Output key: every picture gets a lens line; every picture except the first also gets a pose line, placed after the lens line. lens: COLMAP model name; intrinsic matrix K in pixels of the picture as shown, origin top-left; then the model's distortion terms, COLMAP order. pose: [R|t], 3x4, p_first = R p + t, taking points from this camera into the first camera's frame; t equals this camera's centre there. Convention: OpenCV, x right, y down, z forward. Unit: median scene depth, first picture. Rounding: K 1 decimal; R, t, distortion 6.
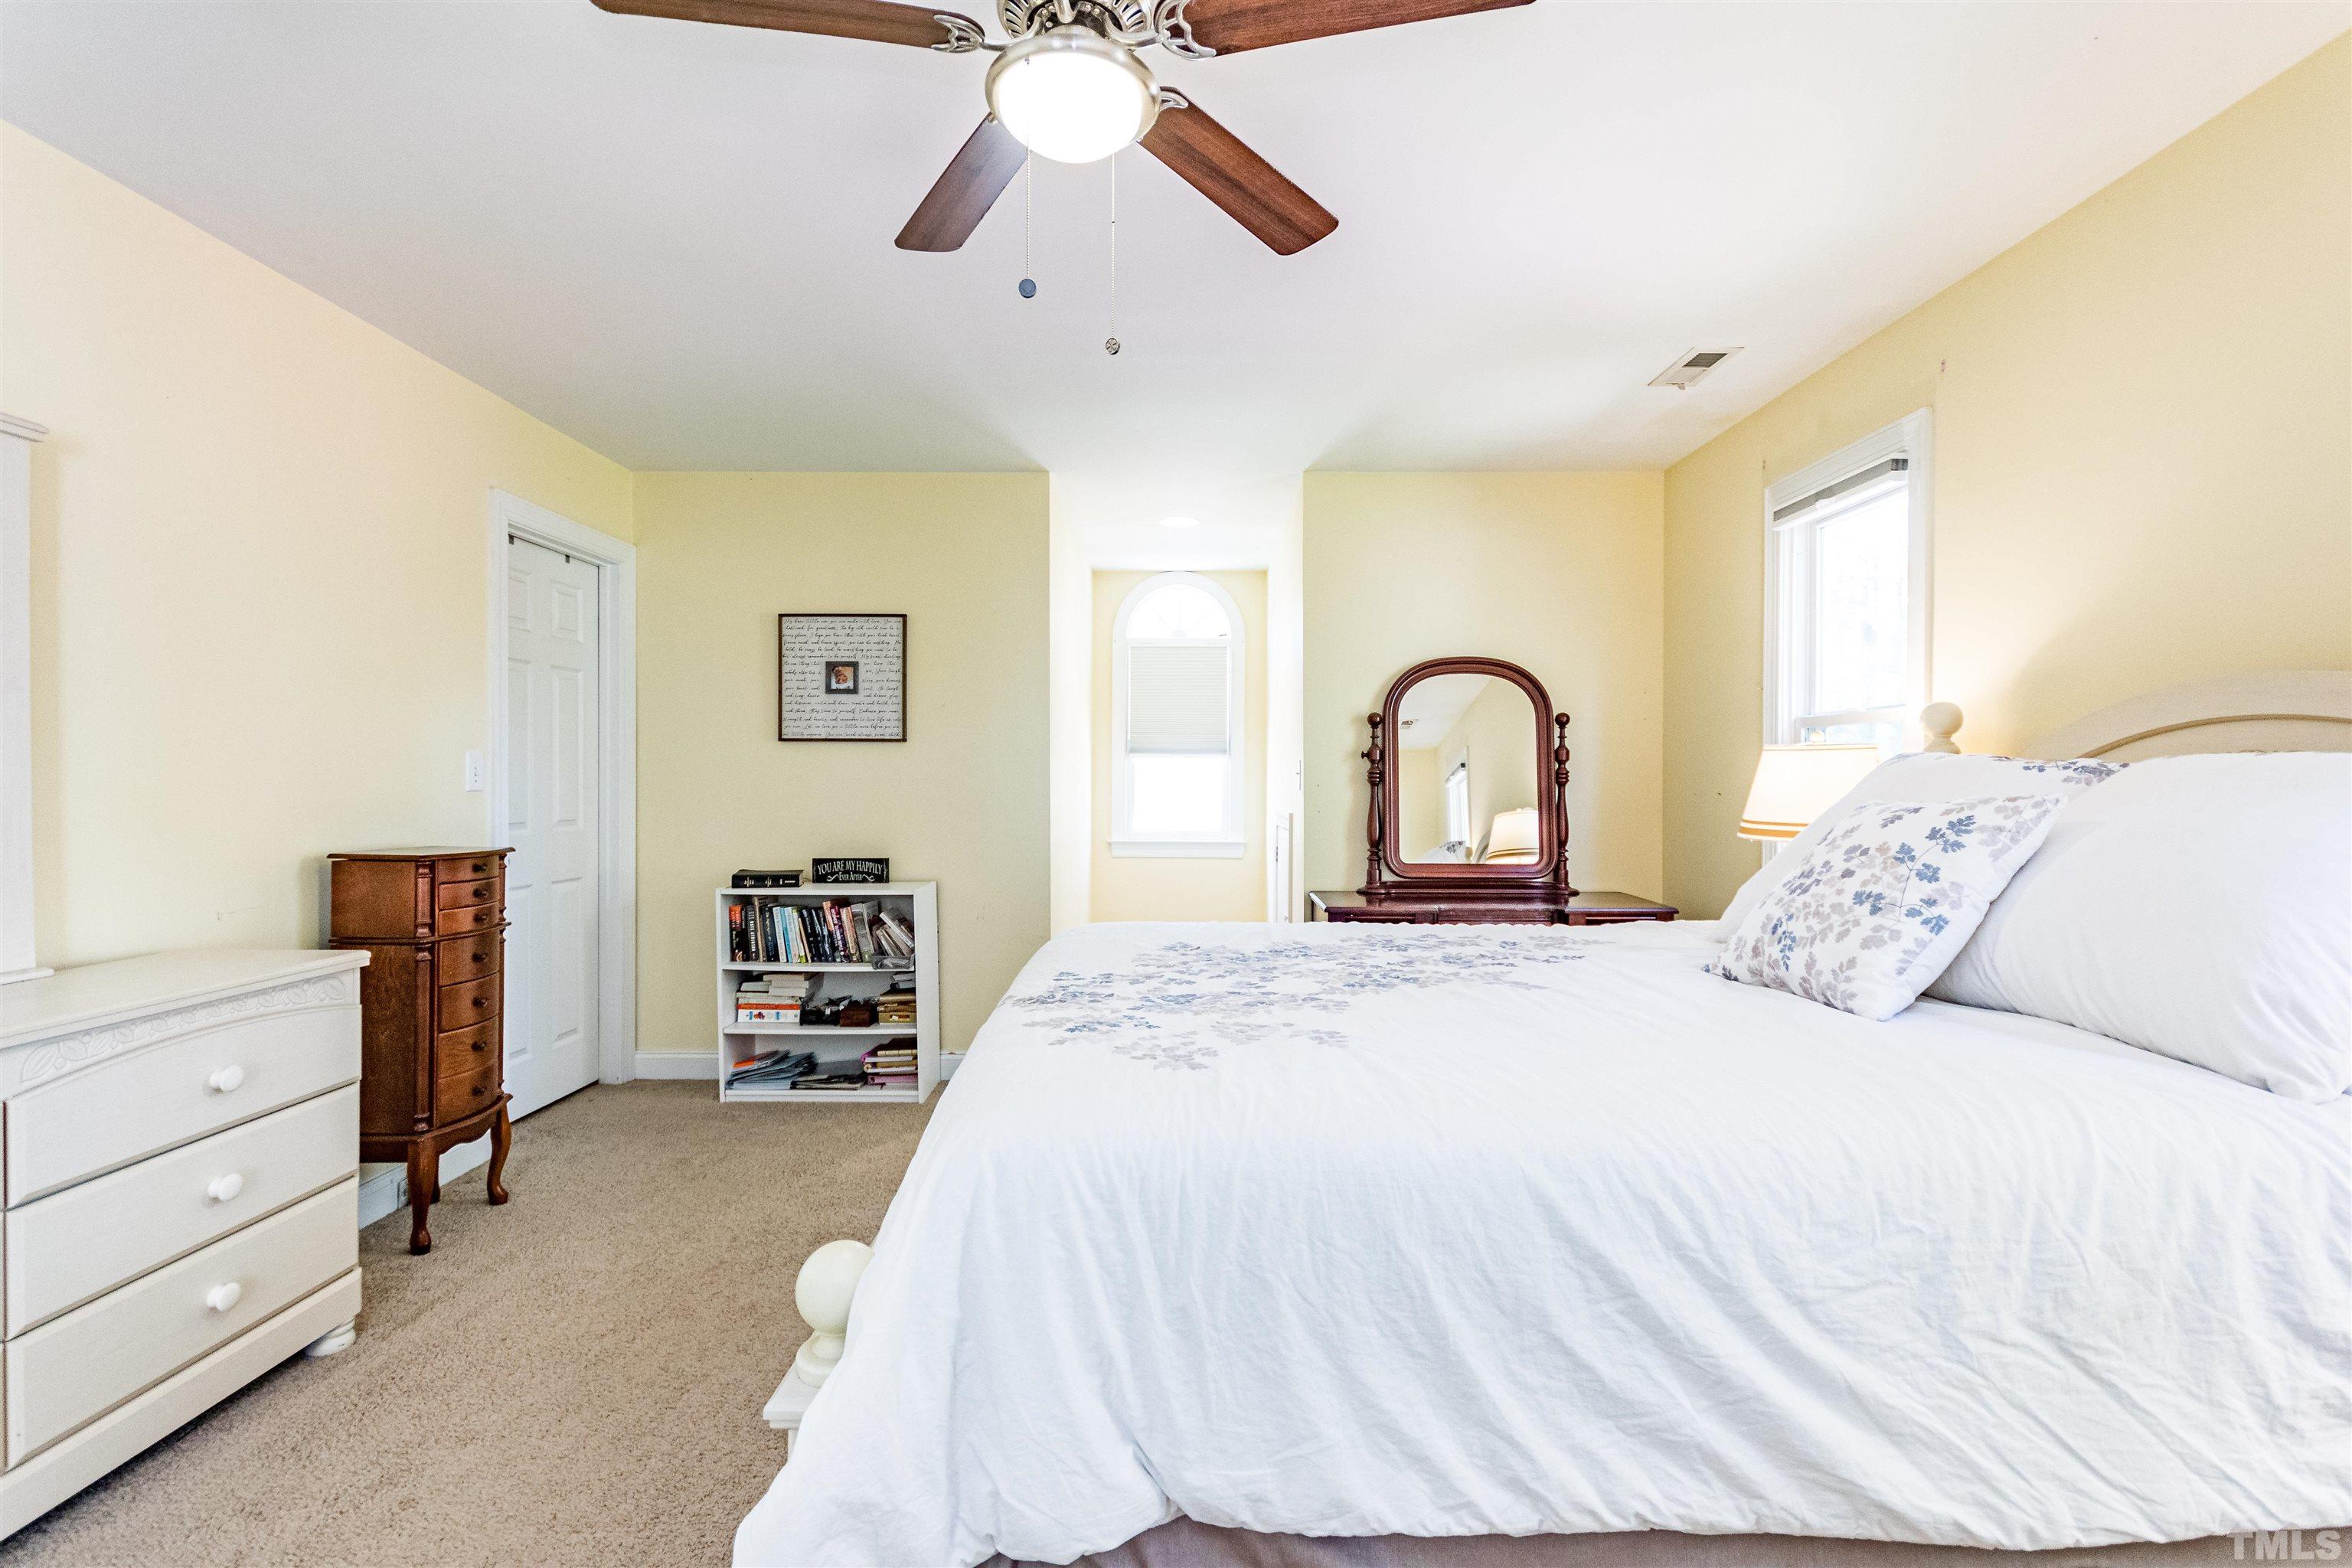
lens RADIAL K [[1078.6, 0, 1179.5], [0, 1078.6, 785.6], [0, 0, 1]] dist [0.000469, -0.000254]
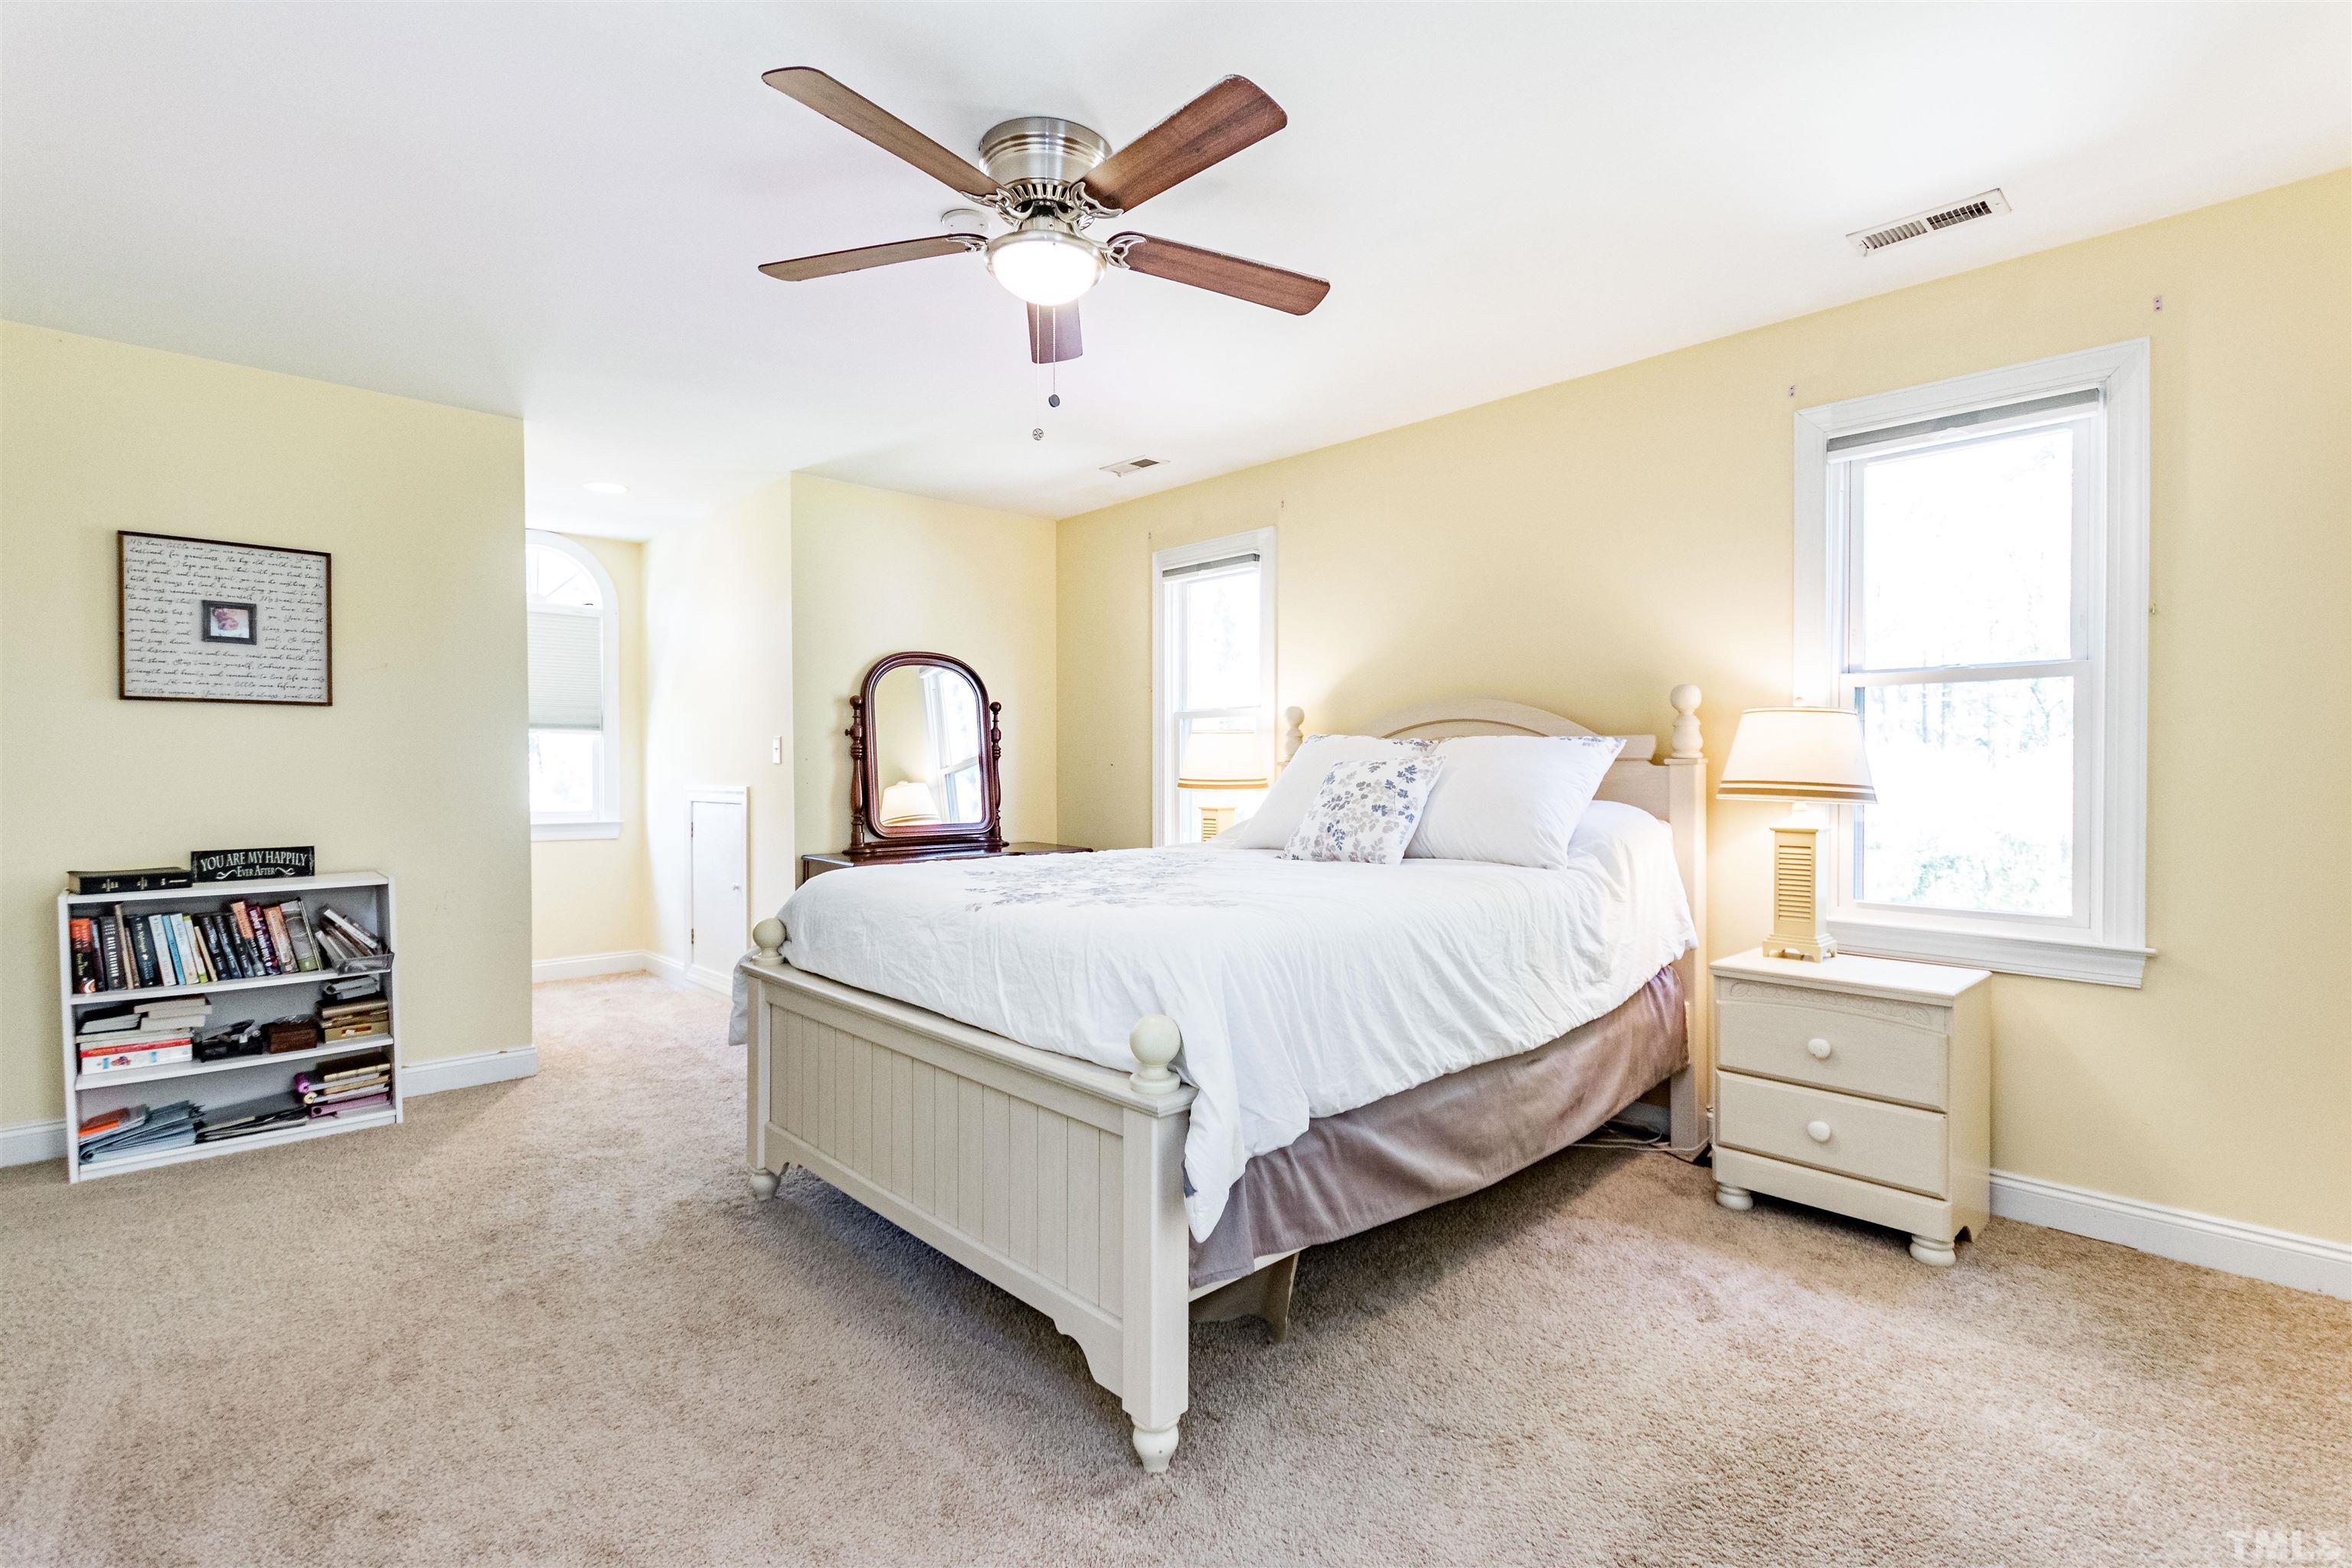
lens RADIAL K [[1082.5, 0, 1168.3], [0, 1082.5, 782.5], [0, 0, 1]] dist [0.003882, 0.000617]
pose [[0.724366, -0.013130, 0.689291, -0.381202], [0.006076, 0.999901, 0.012661, 0.012277], [-0.689389, -0.004983, 0.724374, -0.058724]]
